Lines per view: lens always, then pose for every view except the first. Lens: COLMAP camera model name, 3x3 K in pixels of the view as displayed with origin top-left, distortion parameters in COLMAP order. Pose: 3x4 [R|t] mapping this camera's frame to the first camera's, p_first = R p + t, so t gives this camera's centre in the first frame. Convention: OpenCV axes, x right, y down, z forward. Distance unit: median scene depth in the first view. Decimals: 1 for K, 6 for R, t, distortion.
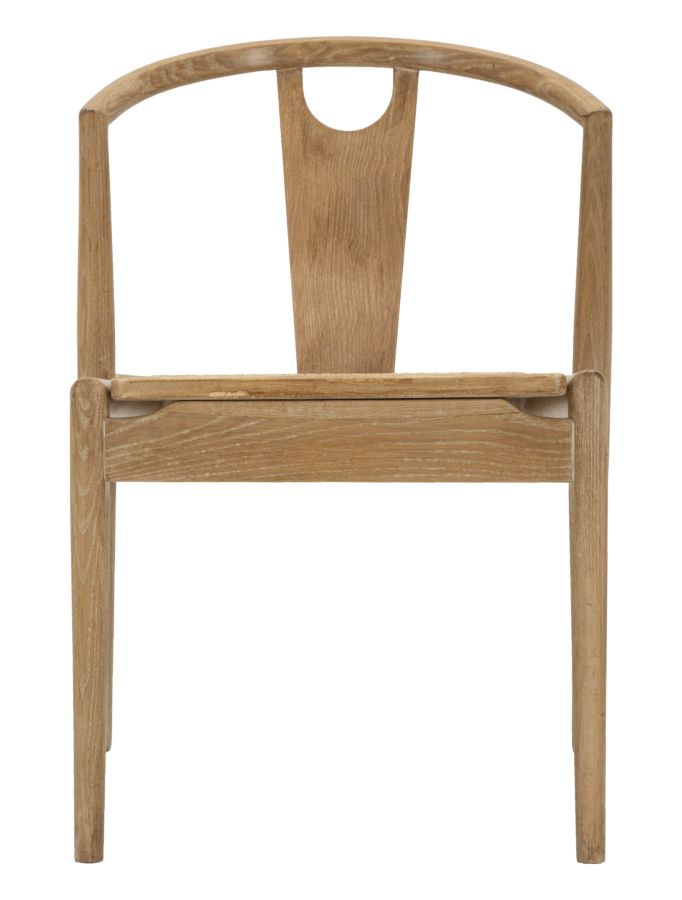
lens RADIAL K [[3140.1, 0, 341.0], [0, 3140.1, 450.0], [0, 0, 1]] dist [0.702506, -2.372213]
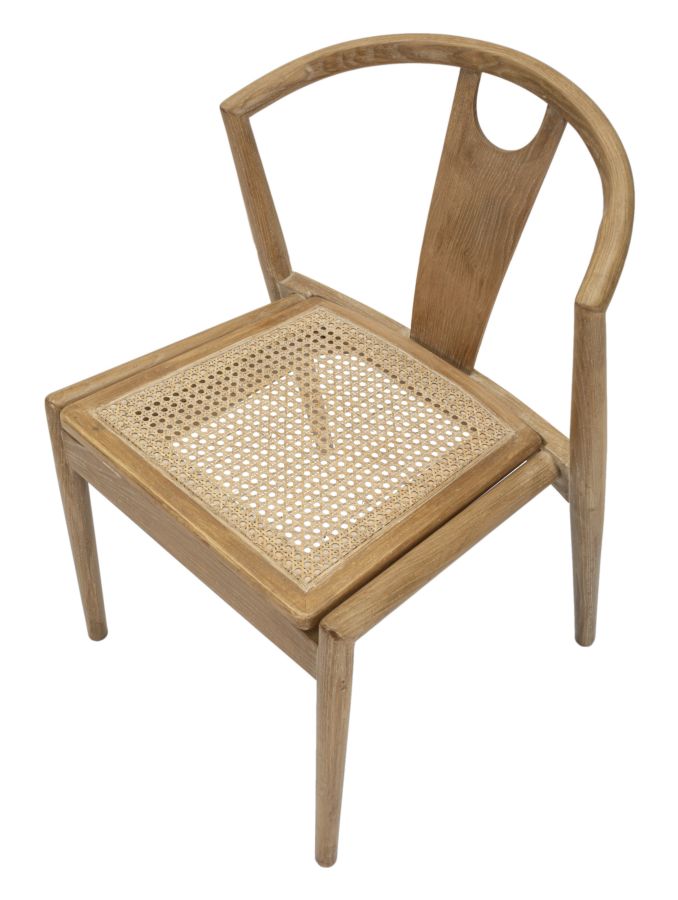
lens RADIAL K [[1197.6, 0, 341.2], [0, 1197.6, 432.6], [0, 0, 1]] dist [0.106467, 0.027073]
pose [[0.707335, 0.496228, -0.503423, 0.227351], [-0.069442, 0.757512, 0.649117, -0.302030], [0.703460, -0.424185, 0.570274, 0.725448]]
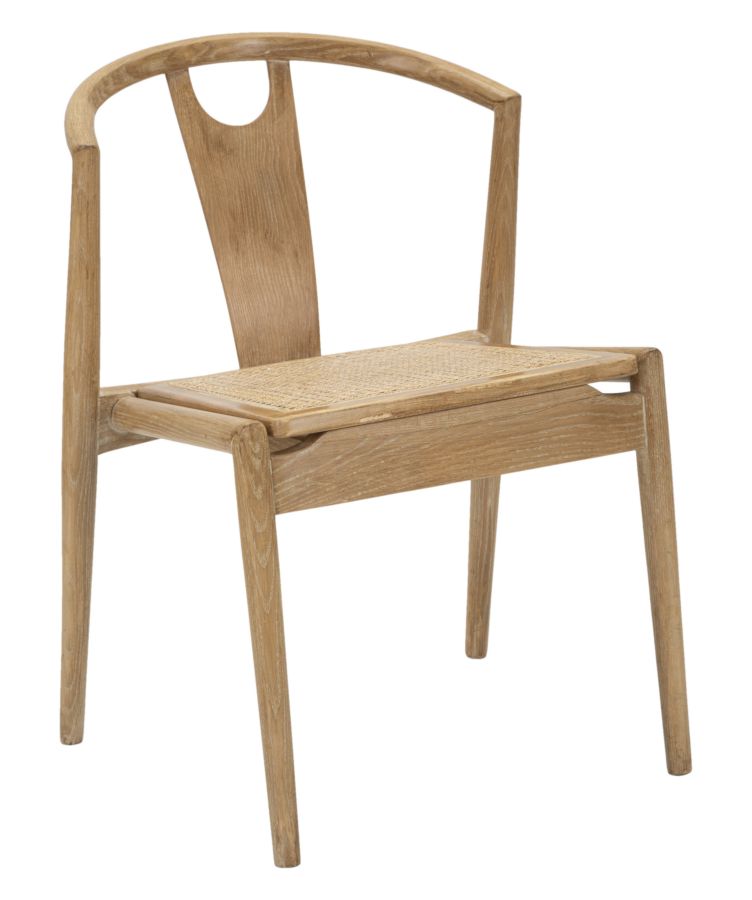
lens RADIAL K [[3106.4, 0, 375.1], [0, 3106.4, 418.2], [0, 0, 1]] dist [0.588719, 1.136977]
pose [[0.878750, -0.149529, 0.453254, -0.467021], [0.105795, 0.987057, 0.120522, -0.131426], [-0.465409, -0.057957, 0.883196, 0.055208]]
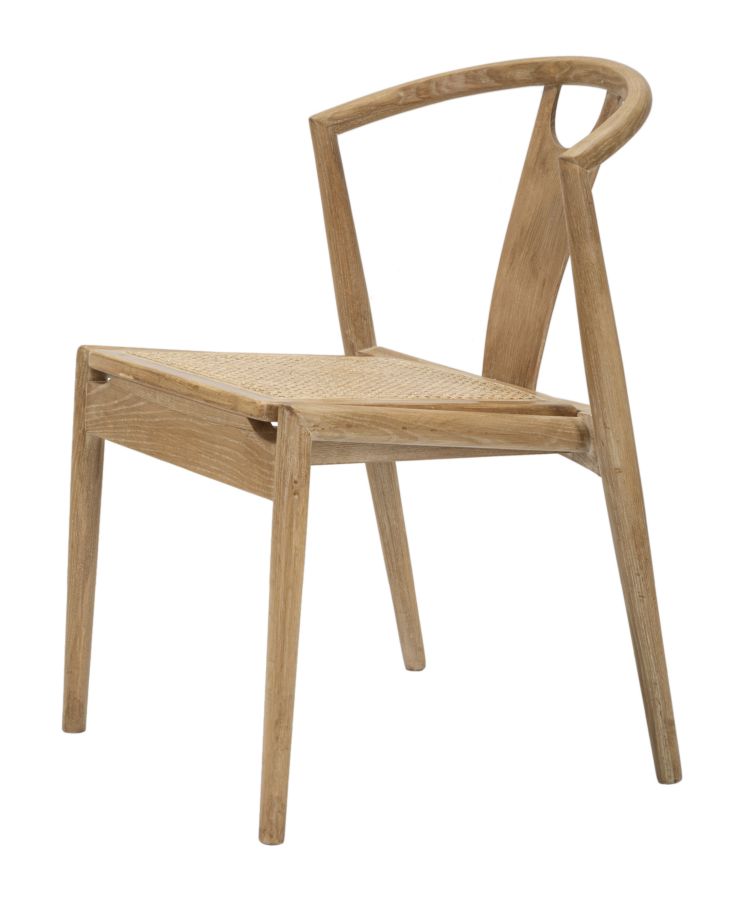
lens RADIAL K [[3093.2, 0, 371.0], [0, 3093.2, 450.0], [0, 0, 1]] dist [0.820771, -0.415144]
pose [[0.518761, 0.166643, -0.838521, 0.902915], [-0.101135, 0.985894, 0.133362, -0.140790], [0.848916, 0.015621, 0.528297, 0.413623]]
